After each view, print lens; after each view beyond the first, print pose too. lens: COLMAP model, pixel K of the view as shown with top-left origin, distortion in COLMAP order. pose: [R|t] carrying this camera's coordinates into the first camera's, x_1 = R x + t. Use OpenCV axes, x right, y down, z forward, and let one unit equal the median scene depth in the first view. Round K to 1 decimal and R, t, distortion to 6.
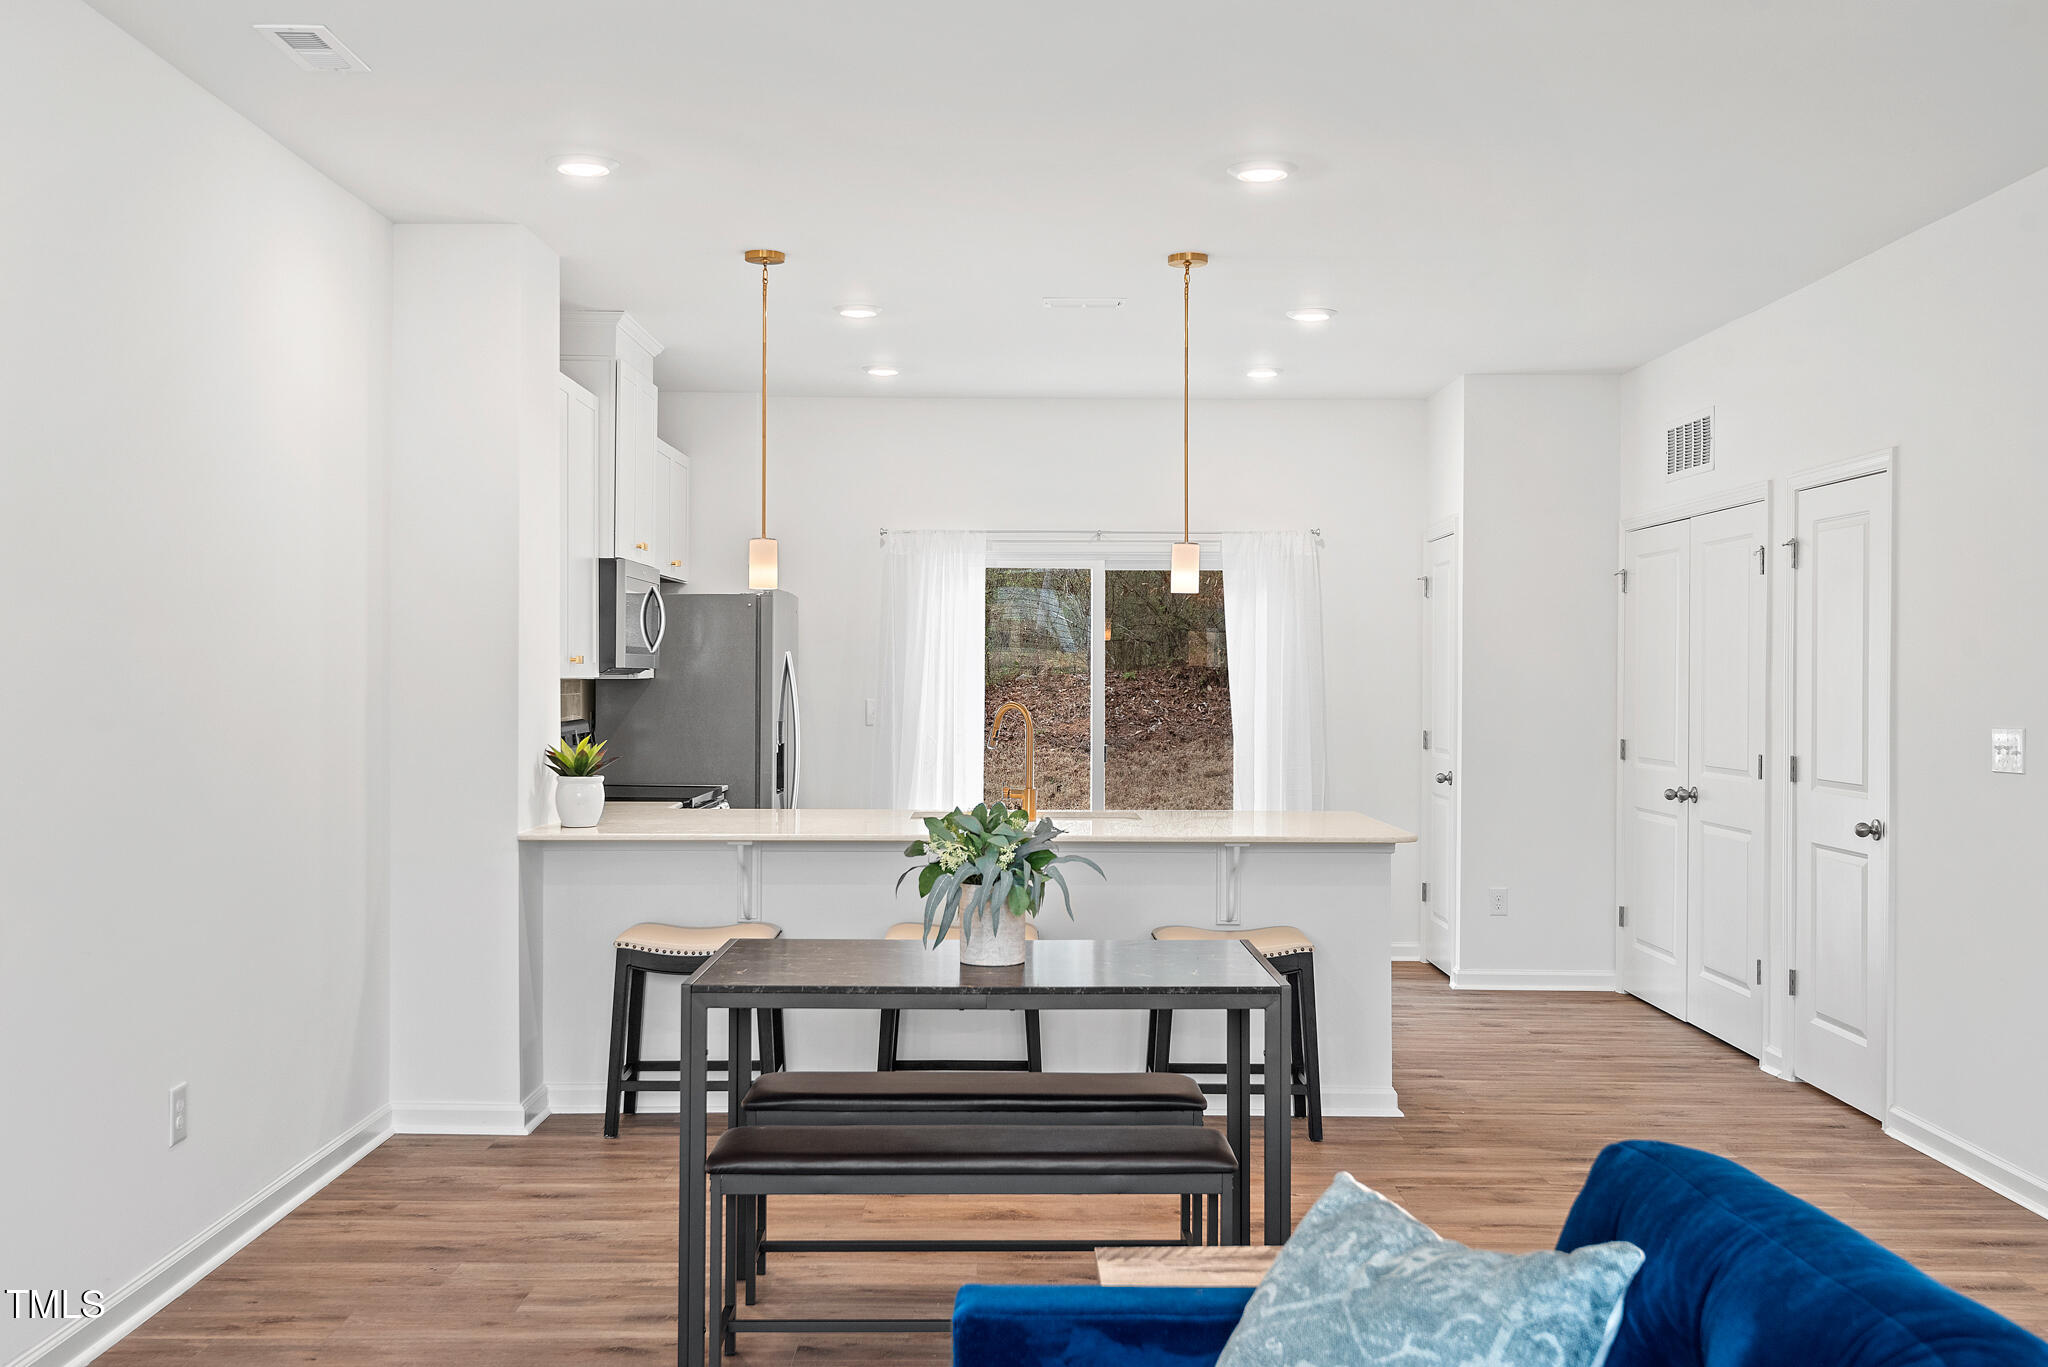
lens RADIAL K [[1968.8, 0, 1025.0], [0, 1968.8, 646.7], [0, 0, 1]] dist [0.068381, -0.002131]
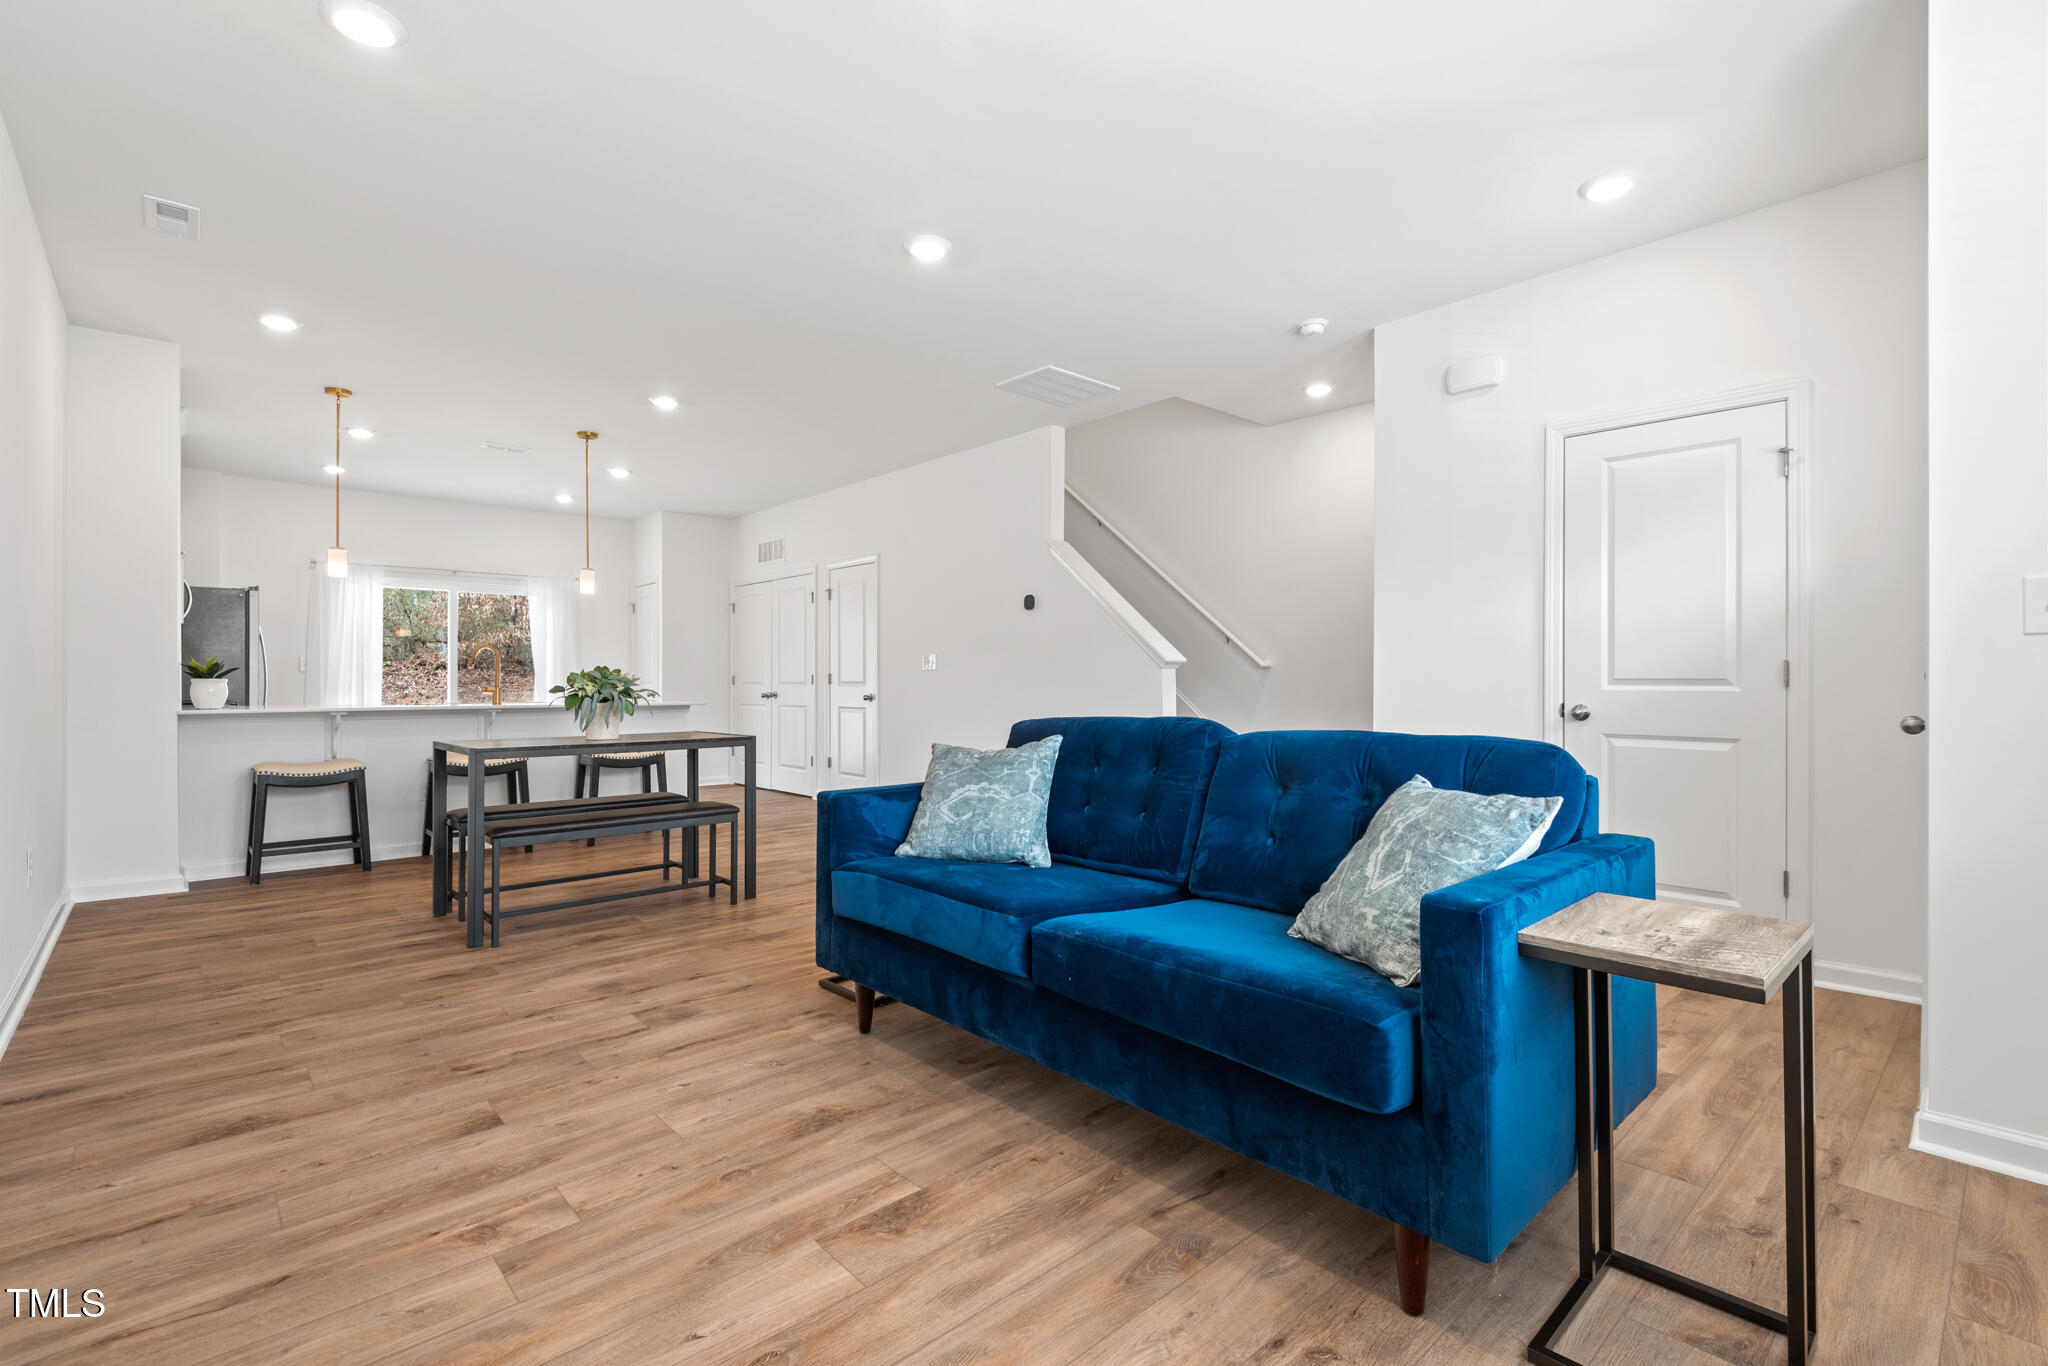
lens RADIAL K [[921.2, 0, 1019.4], [0, 921.2, 662.2], [0, 0, 1]] dist [0.016906, -0.000674]
pose [[0.748307, 0.010592, 0.663268, -0.224022], [-0.006166, 0.999940, -0.009012, 0.051829], [-0.663324, 0.002654, 0.748327, -0.042735]]
